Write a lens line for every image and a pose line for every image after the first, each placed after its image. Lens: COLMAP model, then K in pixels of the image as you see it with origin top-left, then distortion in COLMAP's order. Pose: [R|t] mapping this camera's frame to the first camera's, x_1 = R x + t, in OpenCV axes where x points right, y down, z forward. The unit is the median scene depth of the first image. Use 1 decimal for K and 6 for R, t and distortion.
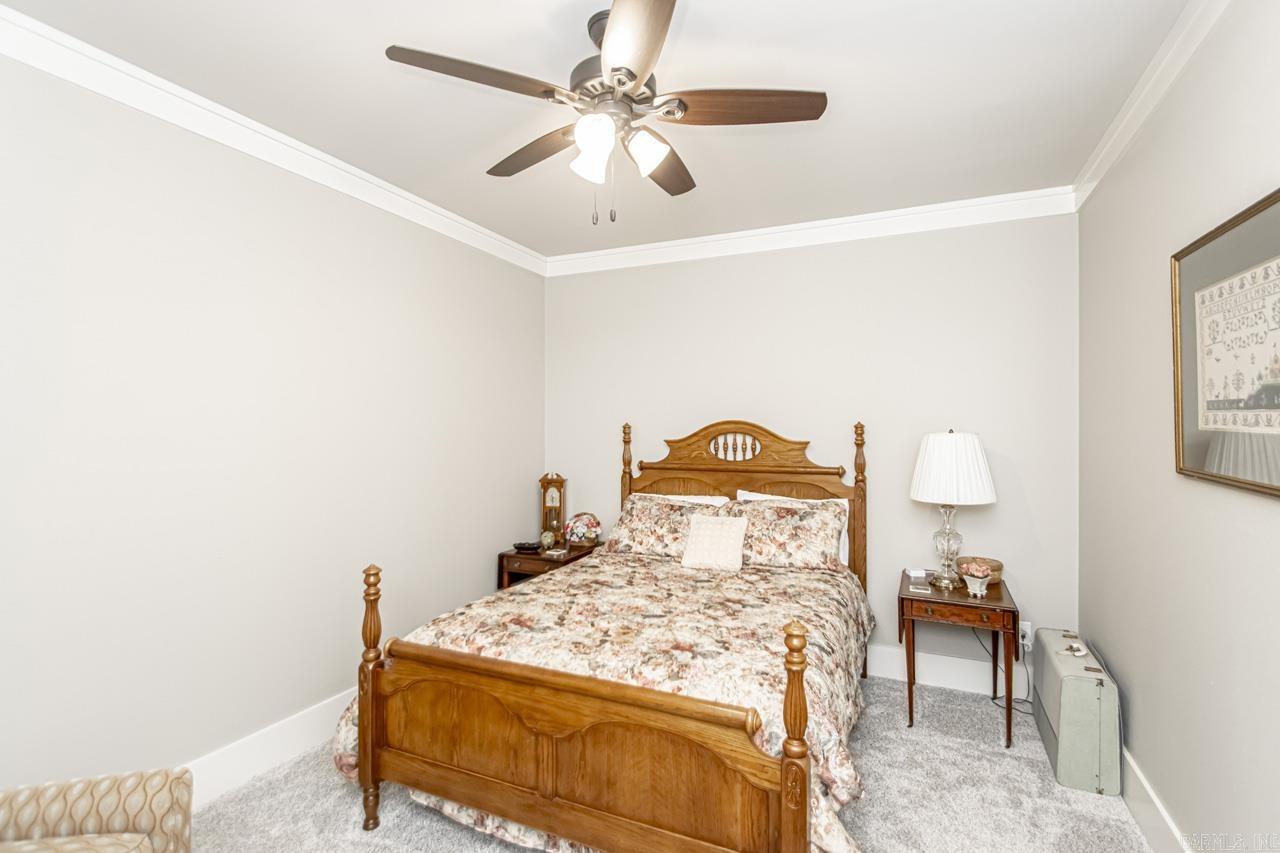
lens RADIAL K [[597.7, 0, 641.8], [0, 597.7, 432.2], [0, 0, 1]] dist [0.004582, -0.008016]
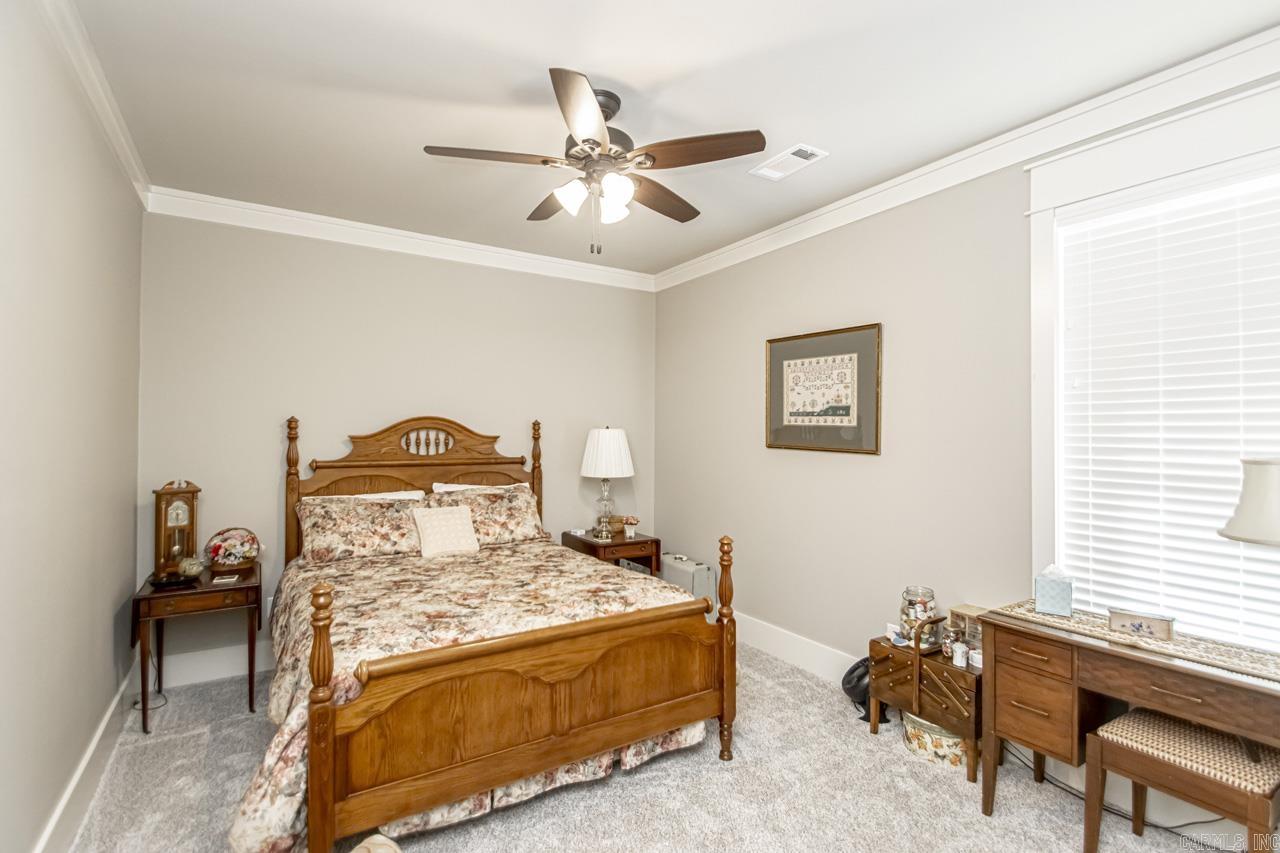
lens RADIAL K [[597.7, 0, 659.8], [0, 597.7, 434.6], [0, 0, 1]] dist [0.004582, -0.008016]
pose [[0.536146, -0.000047, 0.844125, -0.588577], [0.002075, 0.999997, -0.001262, 0.016454], [-0.844123, 0.002428, 0.536144, 0.122243]]
